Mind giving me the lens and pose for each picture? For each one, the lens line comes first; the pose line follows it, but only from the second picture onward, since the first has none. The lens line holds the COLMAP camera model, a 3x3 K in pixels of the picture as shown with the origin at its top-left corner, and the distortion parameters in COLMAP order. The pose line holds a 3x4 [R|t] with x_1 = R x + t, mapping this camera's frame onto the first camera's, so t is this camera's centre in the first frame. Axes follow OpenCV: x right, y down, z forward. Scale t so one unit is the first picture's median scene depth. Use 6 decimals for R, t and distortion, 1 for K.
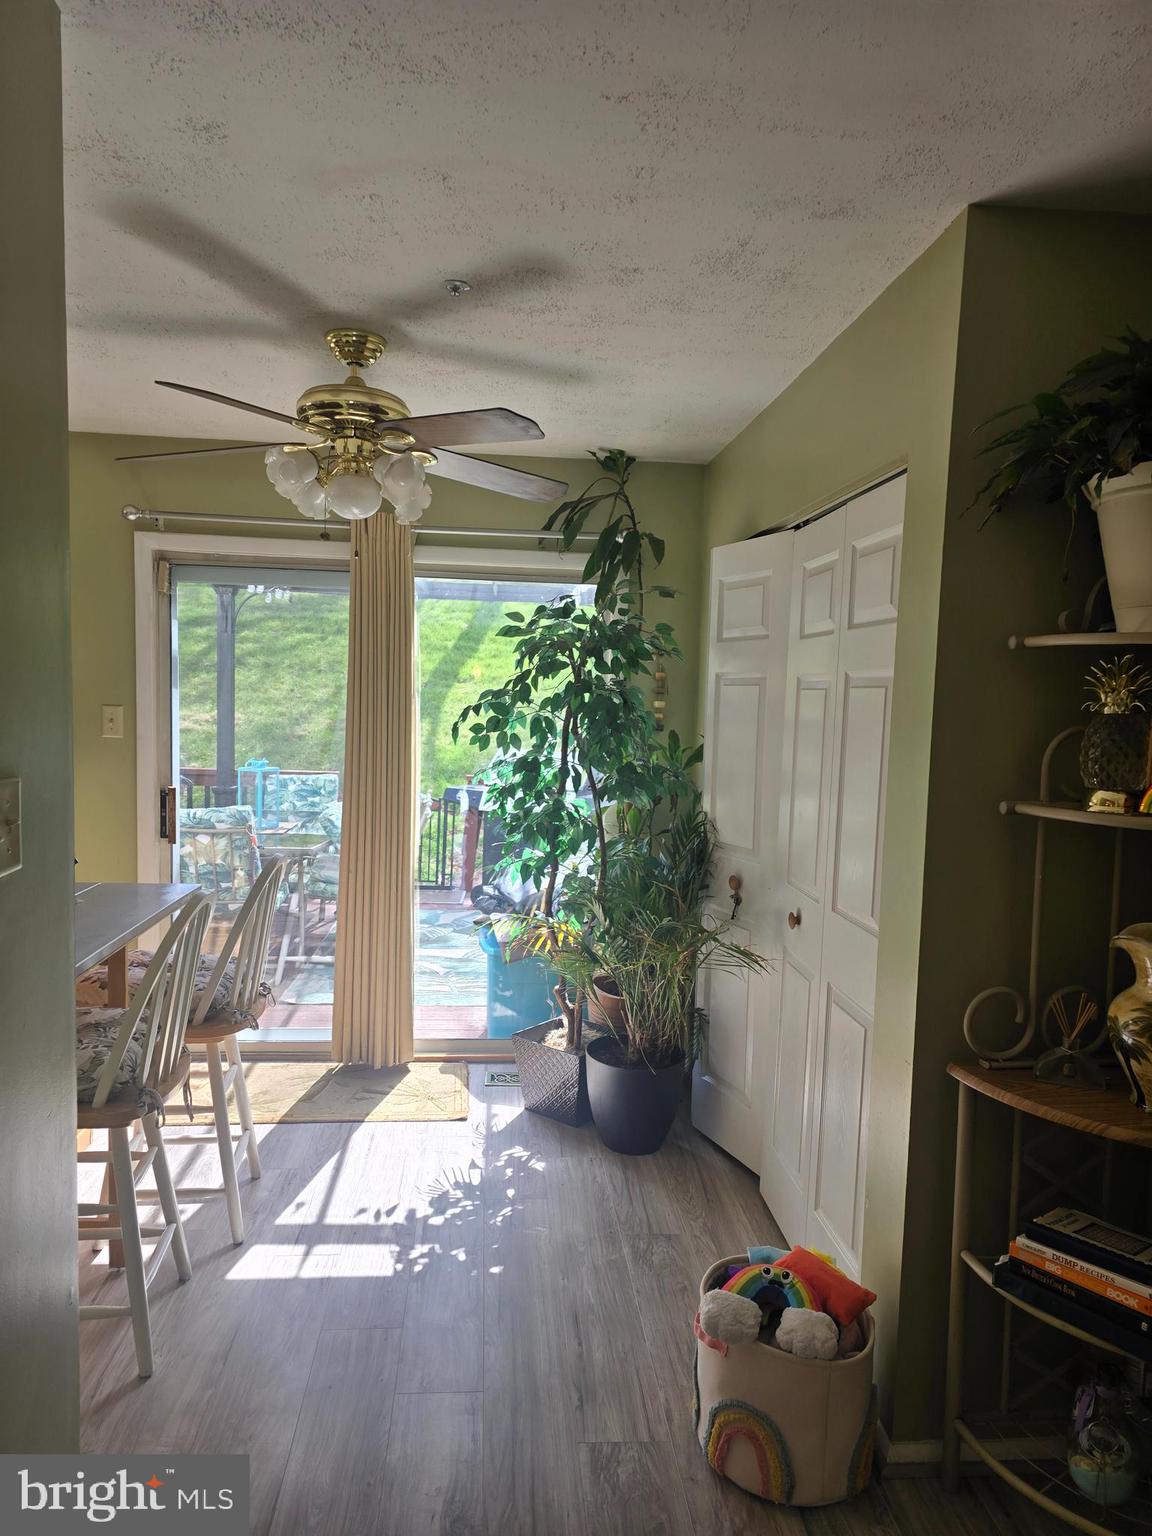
lens RADIAL K [[997.4, 0, 576.0], [0, 997.4, 768.0], [0, 0, 1]] dist [0.050526, -0.062936]
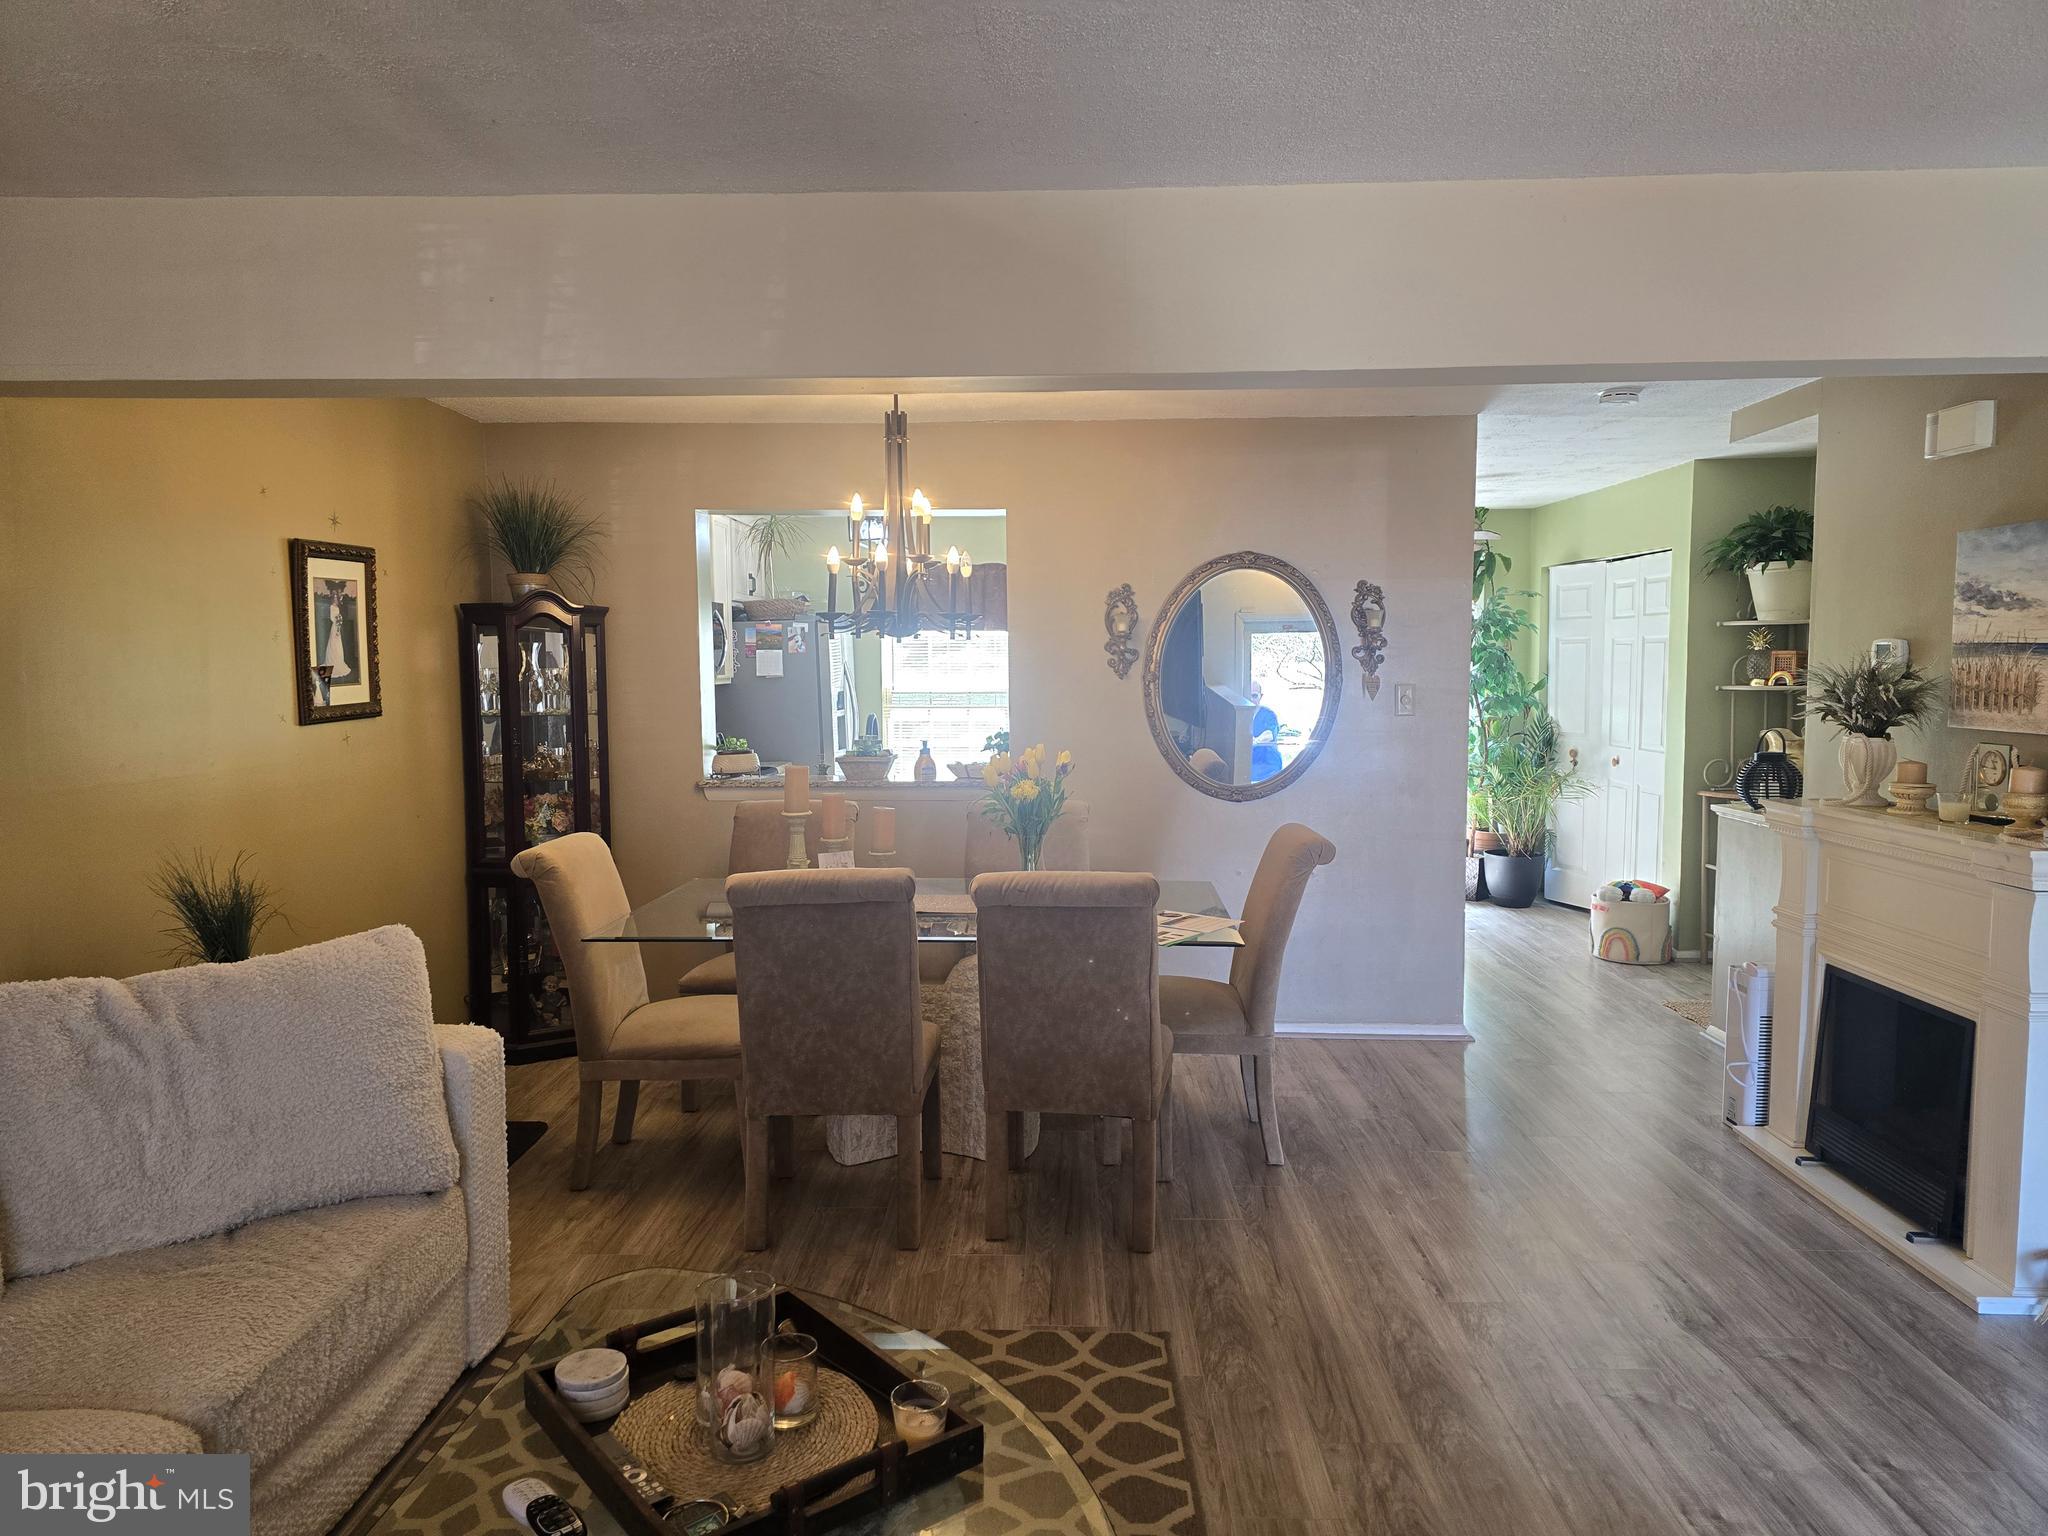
lens RADIAL K [[1329.8, 0, 1024.0], [0, 1329.8, 768.0], [0, 0, 1]] dist [0.050526, -0.062936]
pose [[0.993771, -0.026034, -0.108355, -0.644361], [0.026512, 0.999644, 0.002966, 0.122686], [0.108239, -0.005820, 0.994108, -1.723593]]
